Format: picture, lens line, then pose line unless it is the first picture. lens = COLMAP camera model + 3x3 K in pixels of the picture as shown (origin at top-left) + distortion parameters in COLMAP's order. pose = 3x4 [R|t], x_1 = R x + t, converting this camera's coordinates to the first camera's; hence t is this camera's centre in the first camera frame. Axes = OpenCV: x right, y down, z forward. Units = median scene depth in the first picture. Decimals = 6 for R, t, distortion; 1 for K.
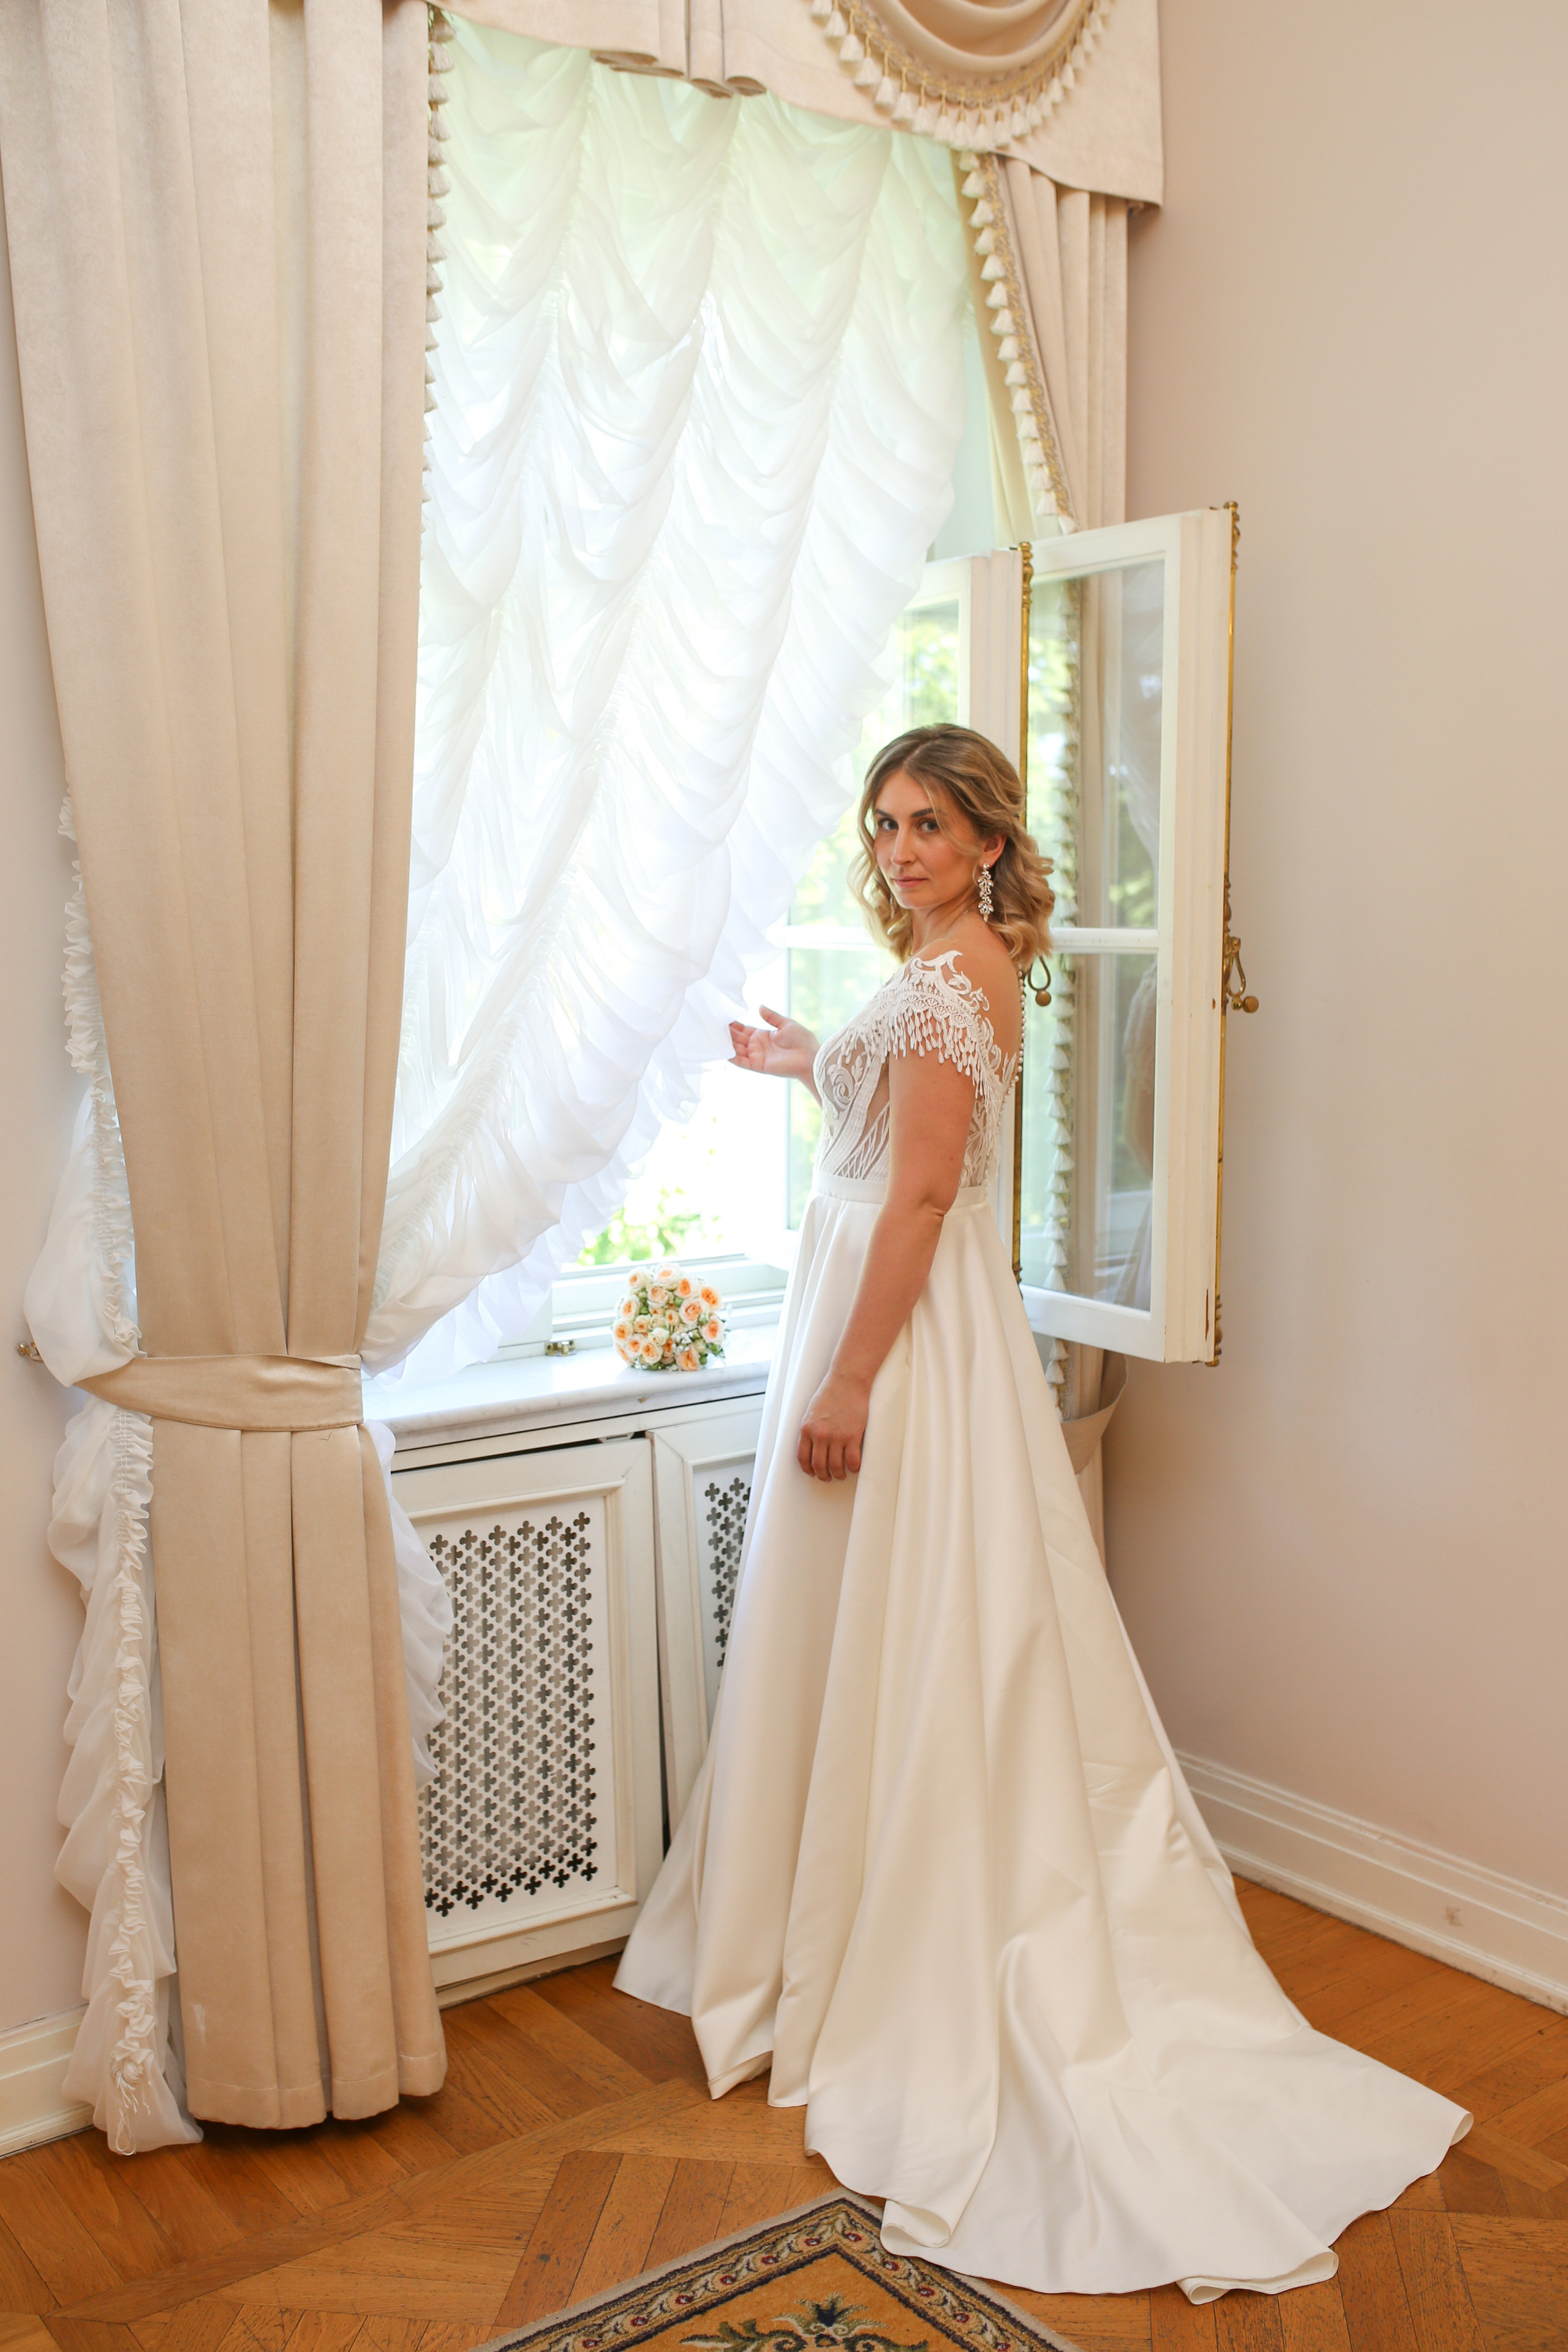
lens RADIAL K [[2267.9, 0, 789.0], [0, 2267.9, 1169.8], [0, 0, 1]] dist [-0.063327, 0.102333]
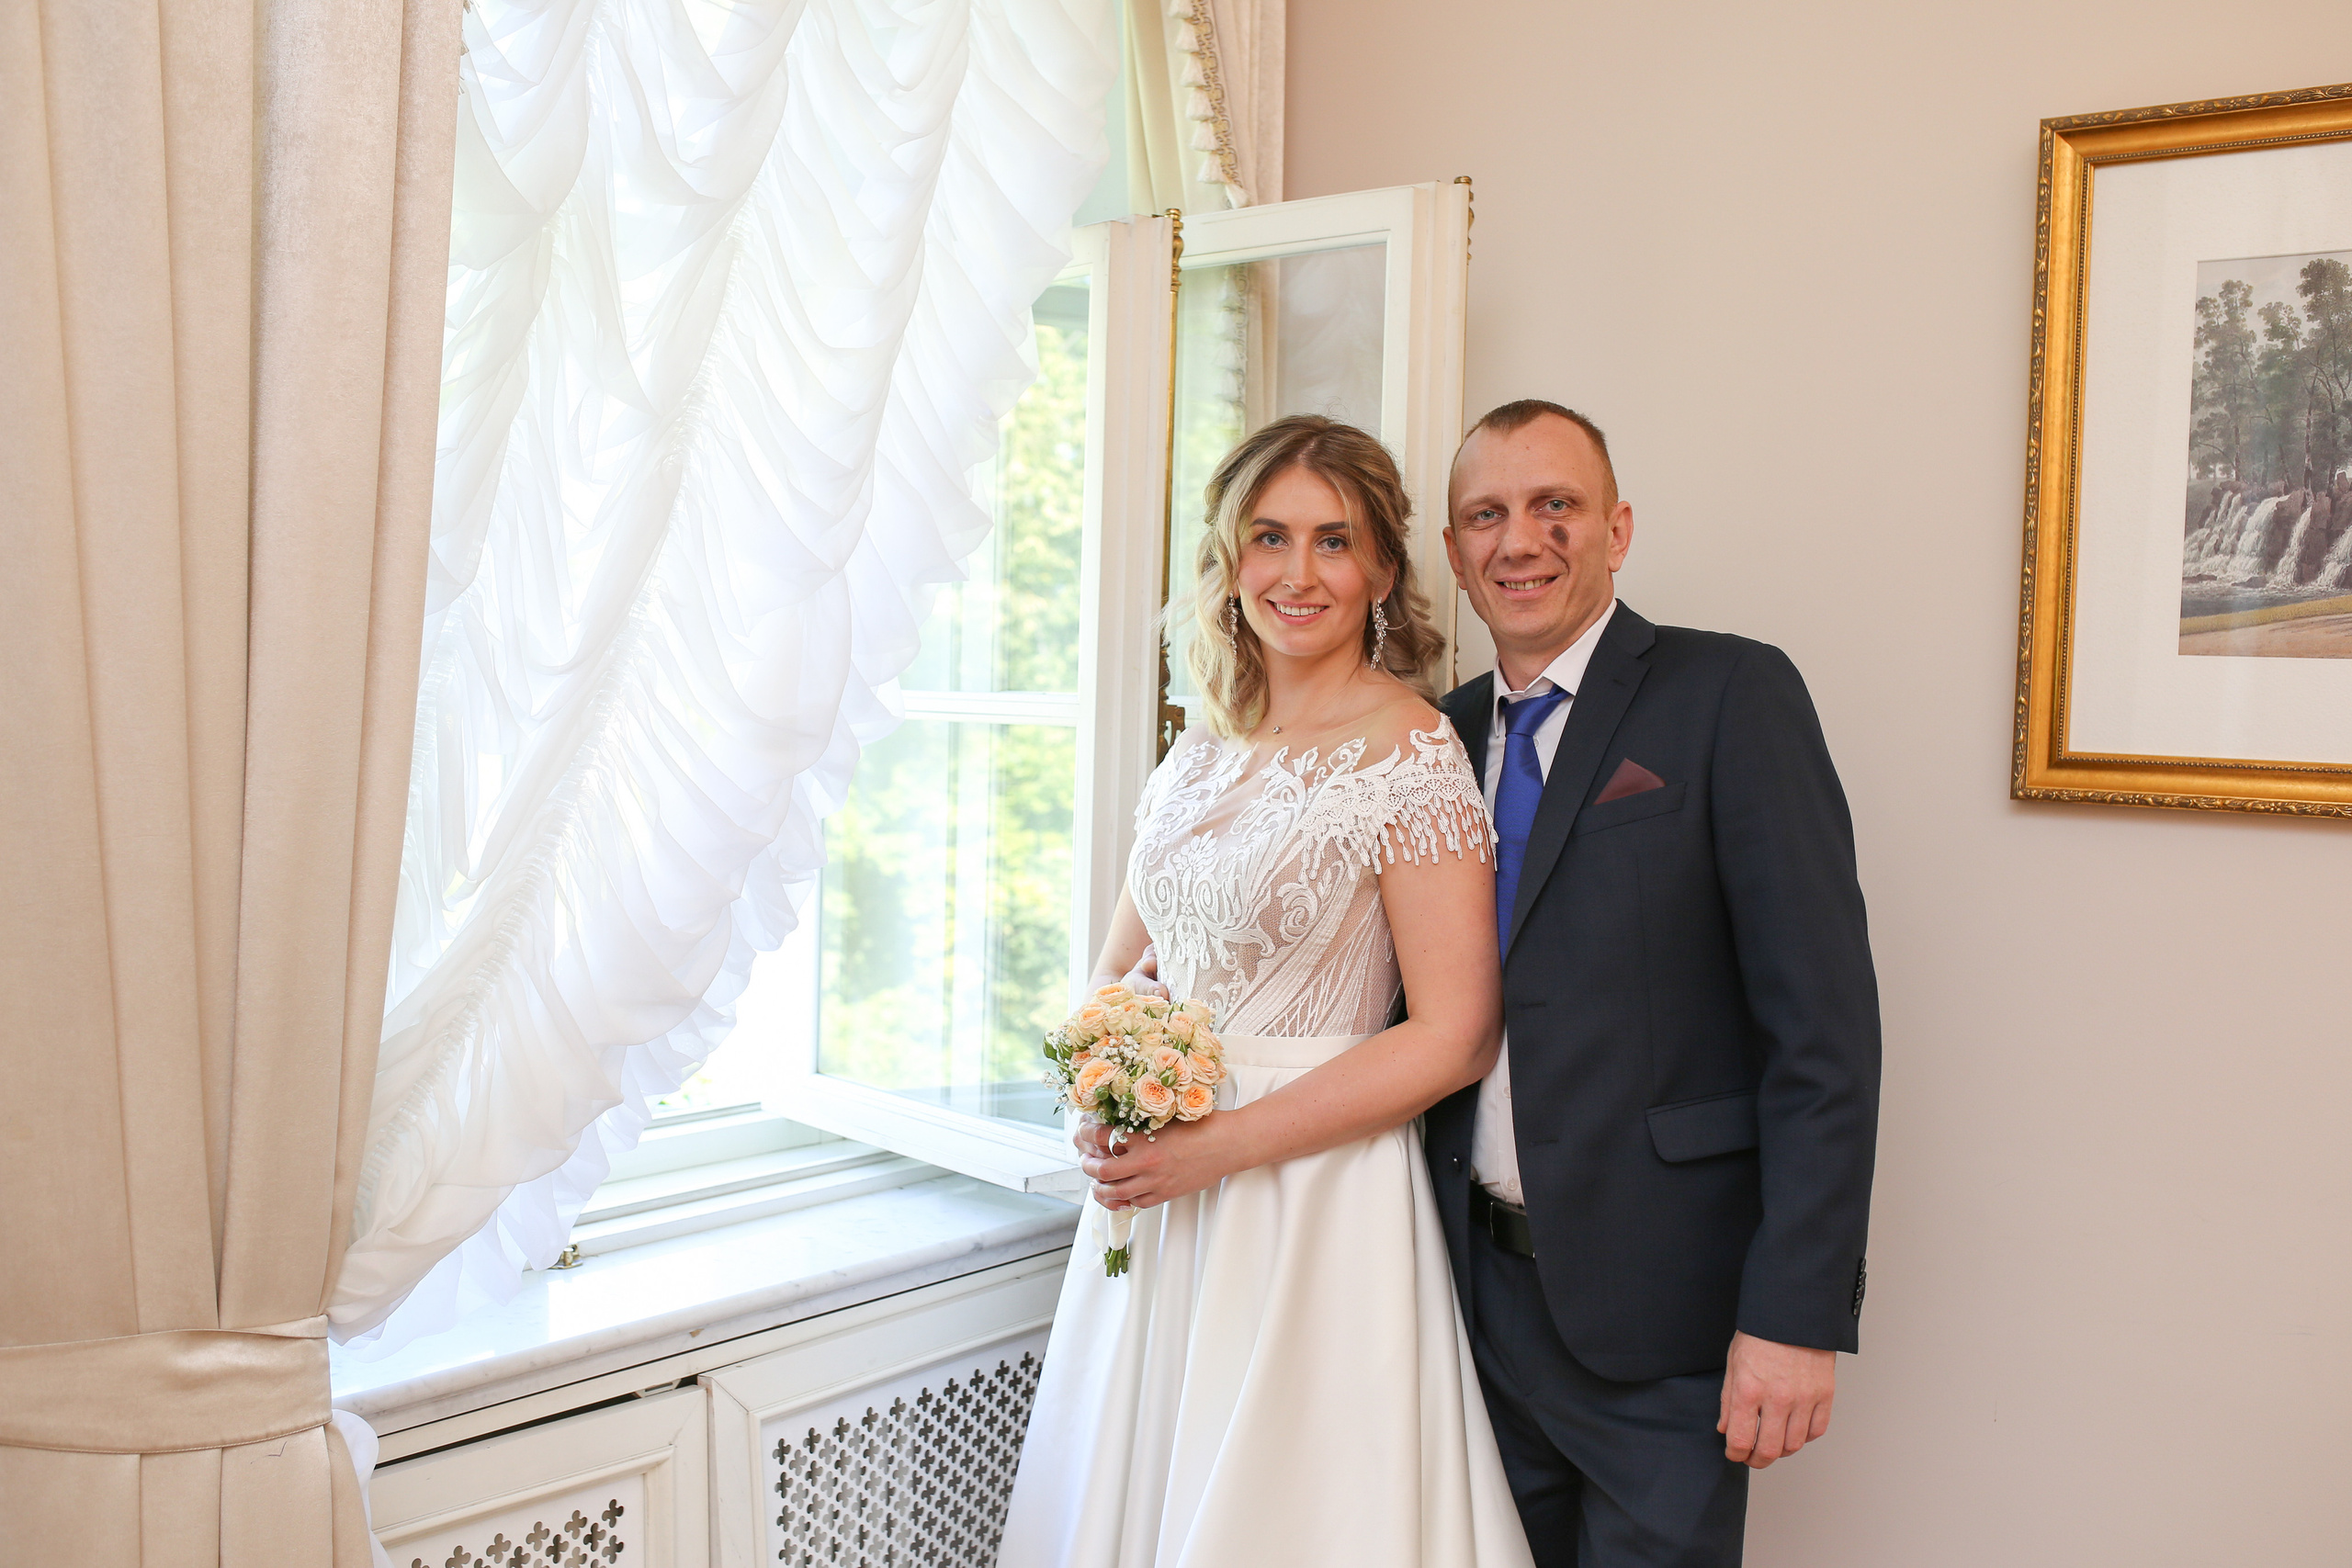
lens RADIAL K [[2267.7, 0, 1176.0], [0, 2267.7, 784.0], [0, 0, 1]] dist [-0.063327, 0.102333]
pose [[0.961952, 0.014766, 0.272820, -0.124649], [0.004443, 0.997561, -0.069655, -0.023861], [-0.273184, 0.068217, 0.959540, 0.275954]]
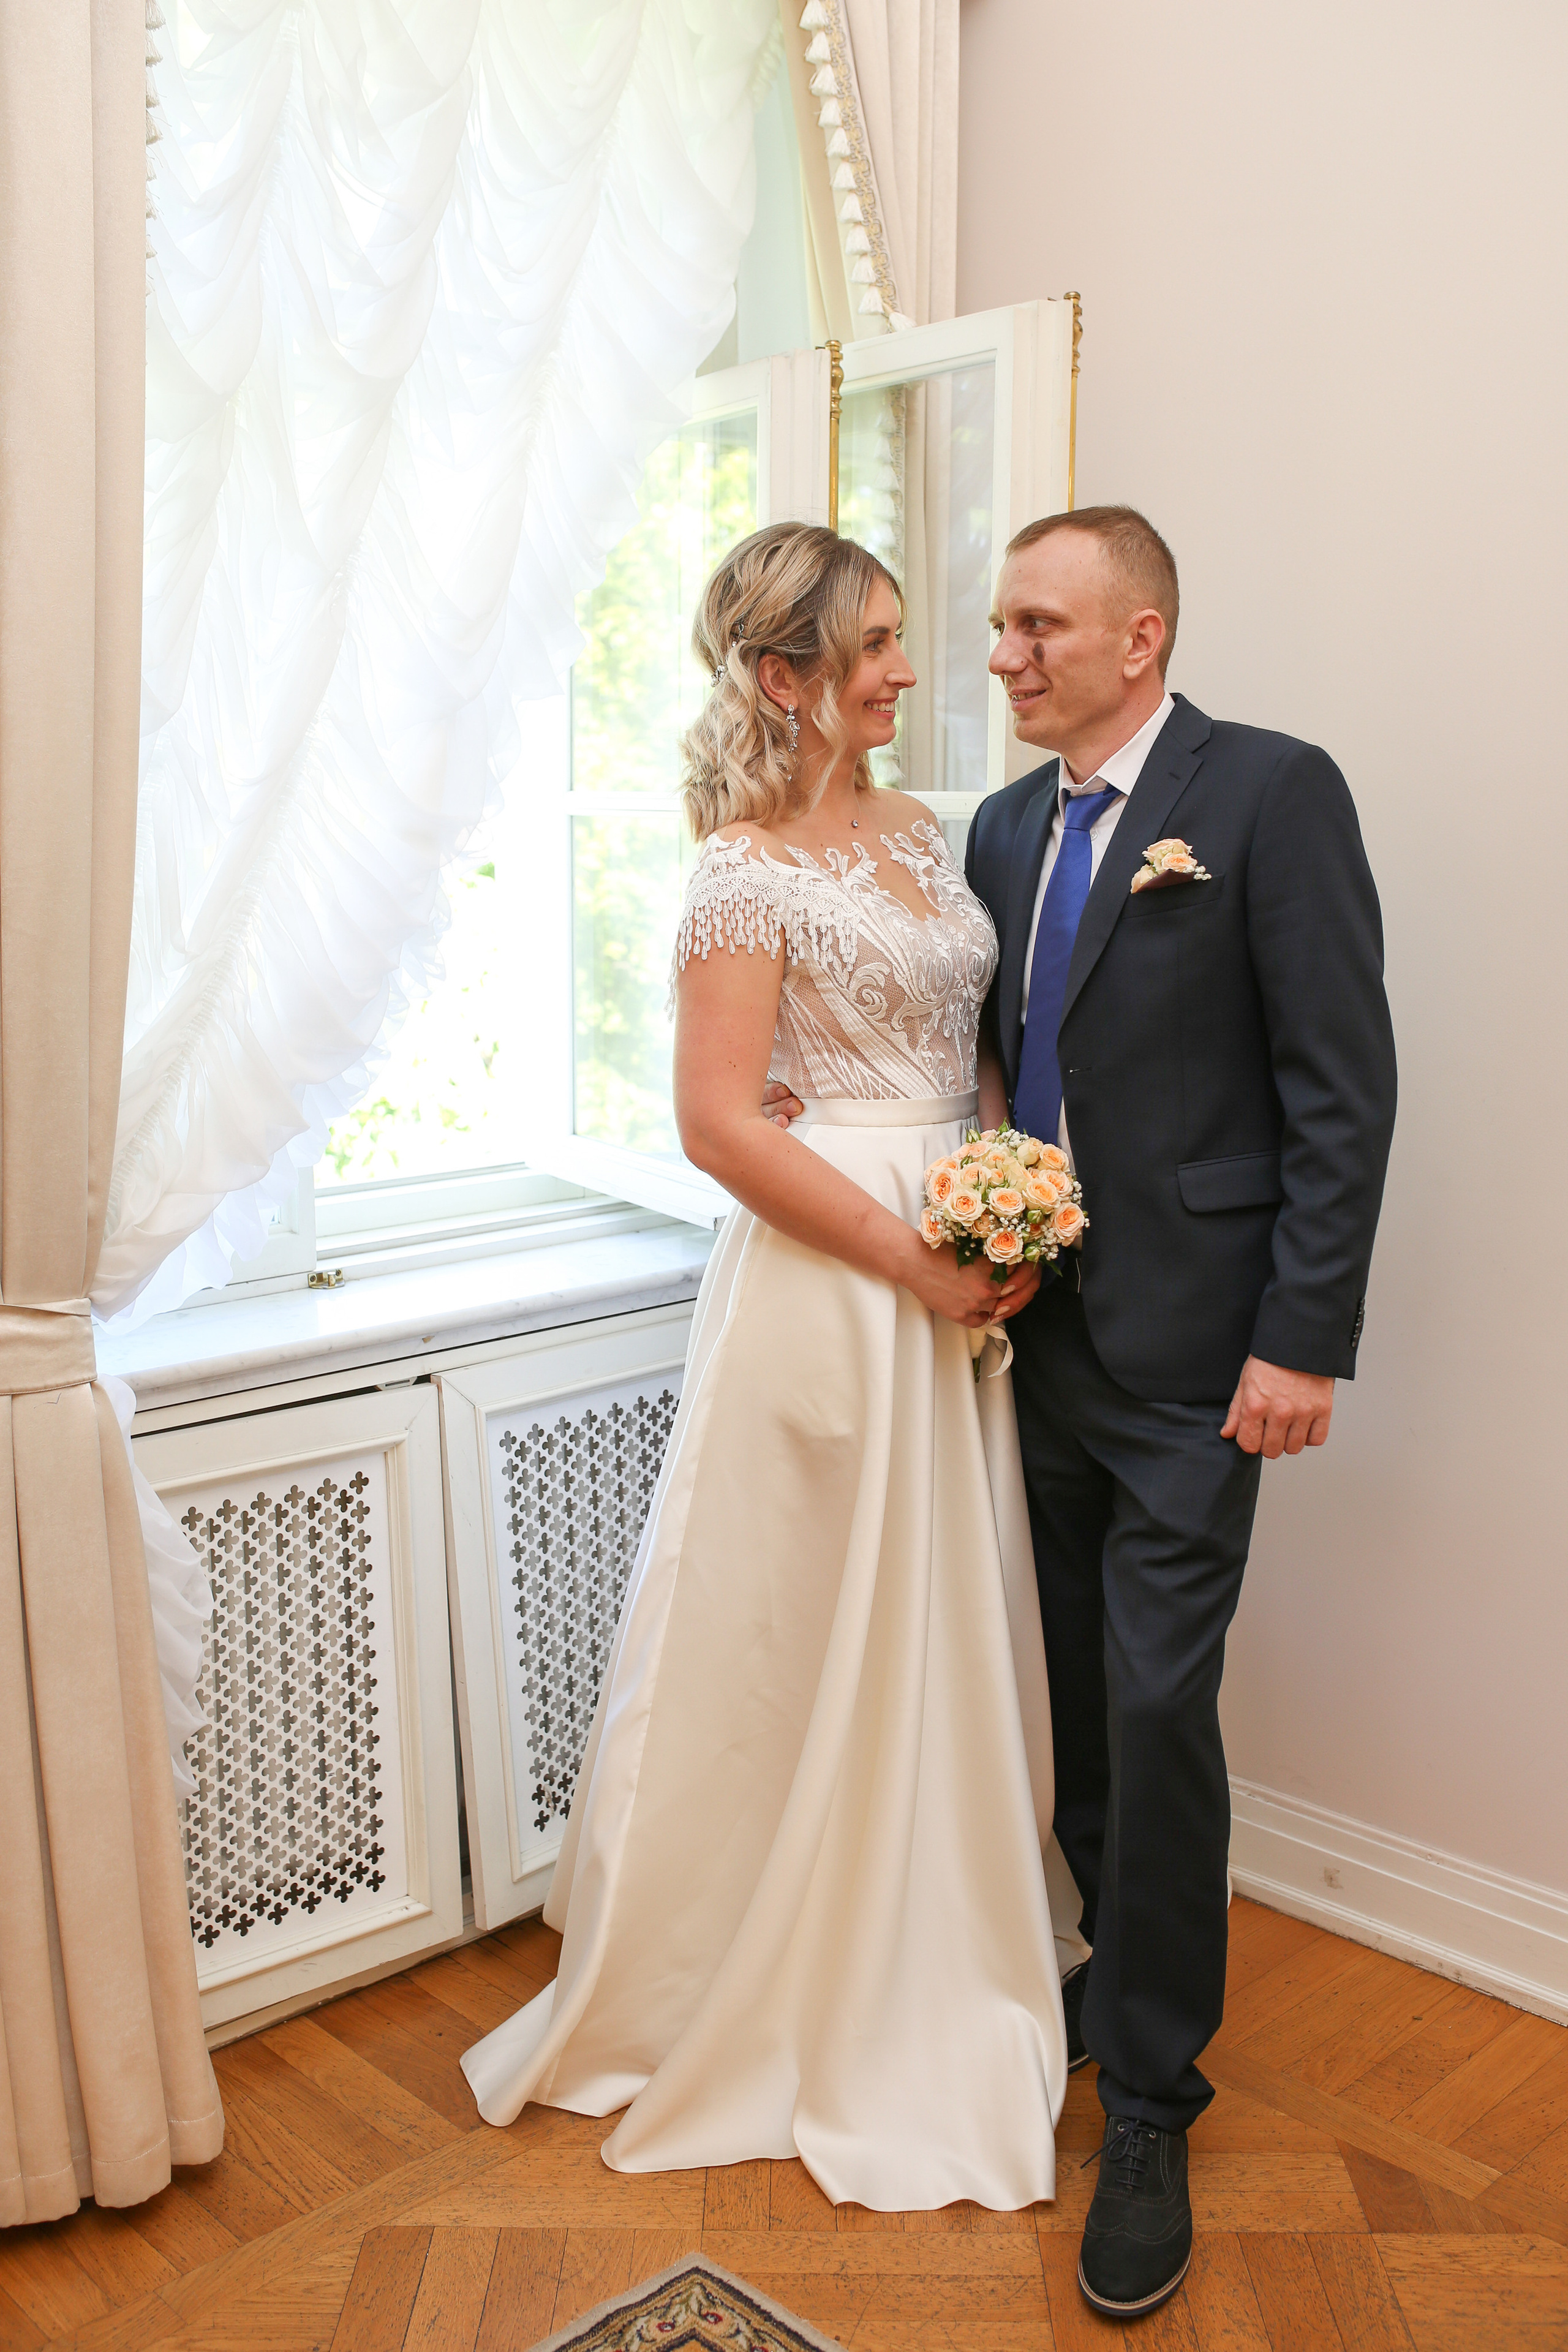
lens RADIAL K [[2267.9, 0, 789.0], [0, 2267.9, 1169.8], [0, 0, 1]] dist [-0.063327, 0.102333]
pose [[0.992274, -0.015823, 0.123051, -0.035348], [0.009408, 0.998574, 0.052547, -0.007269], [-0.123707, -0.050983, 0.991008, 0.142966]]
